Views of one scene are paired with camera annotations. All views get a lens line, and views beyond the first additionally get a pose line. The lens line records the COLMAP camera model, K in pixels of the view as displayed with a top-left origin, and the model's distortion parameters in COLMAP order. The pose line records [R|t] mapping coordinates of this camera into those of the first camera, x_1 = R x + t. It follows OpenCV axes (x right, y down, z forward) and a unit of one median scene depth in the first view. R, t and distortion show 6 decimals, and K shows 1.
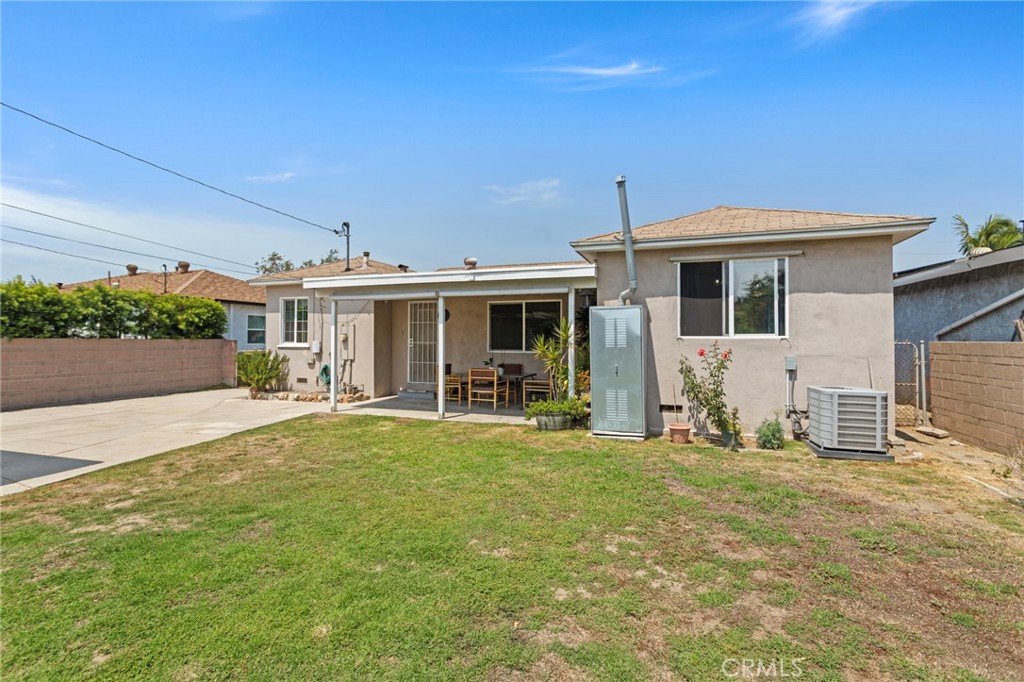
lens RADIAL K [[483.1, 0, 510.2], [0, 483.1, 335.1], [0, 0, 1]] dist [-0.002389, 0.001889]
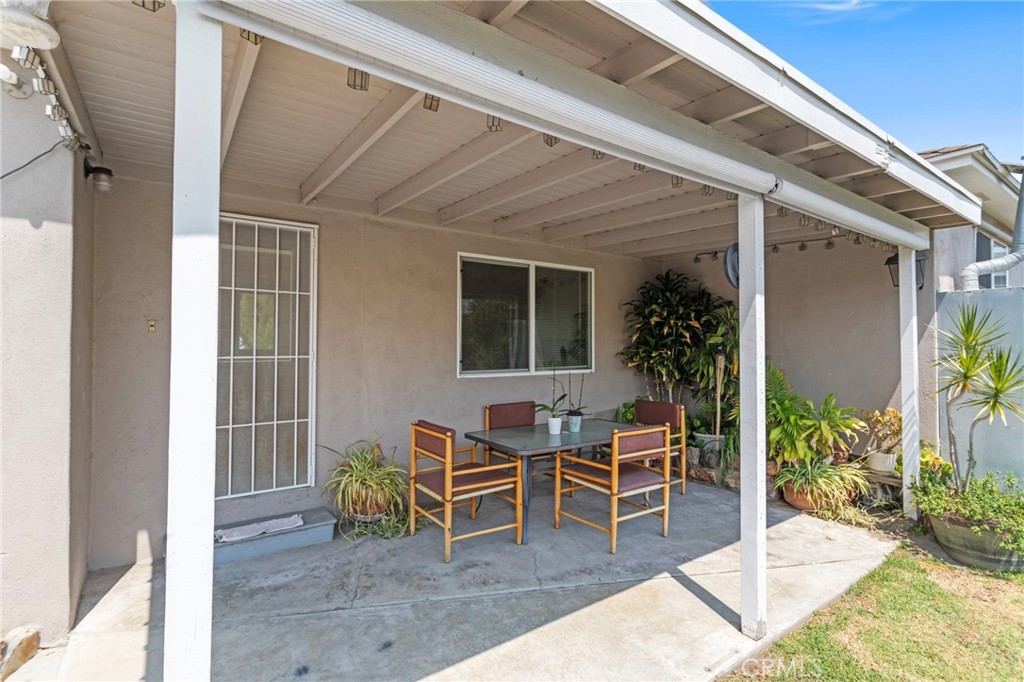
lens RADIAL K [[483.1, 0, 511.9], [0, 483.1, 339.8], [0, 0, 1]] dist [-0.002389, 0.001889]
pose [[0.576011, 0.006086, 0.817419, -0.414221], [-0.009489, 0.999955, -0.000758, 0.003848], [-0.817387, -0.007320, 0.576043, 0.870019]]
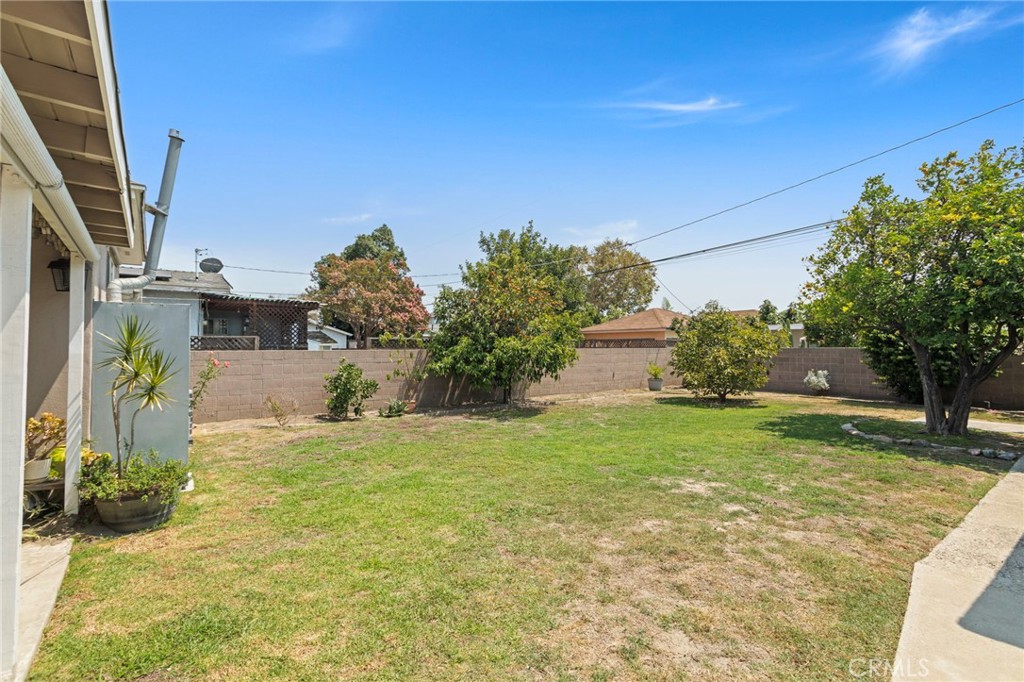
lens RADIAL K [[483.1, 0, 514.4], [0, 483.1, 337.1], [0, 0, 1]] dist [-0.002389, 0.001889]
pose [[-0.833508, 0.009749, 0.552422, -0.448832], [-0.008339, 0.999508, -0.030222, 0.003924], [-0.552445, -0.029797, -0.833017, 0.971035]]
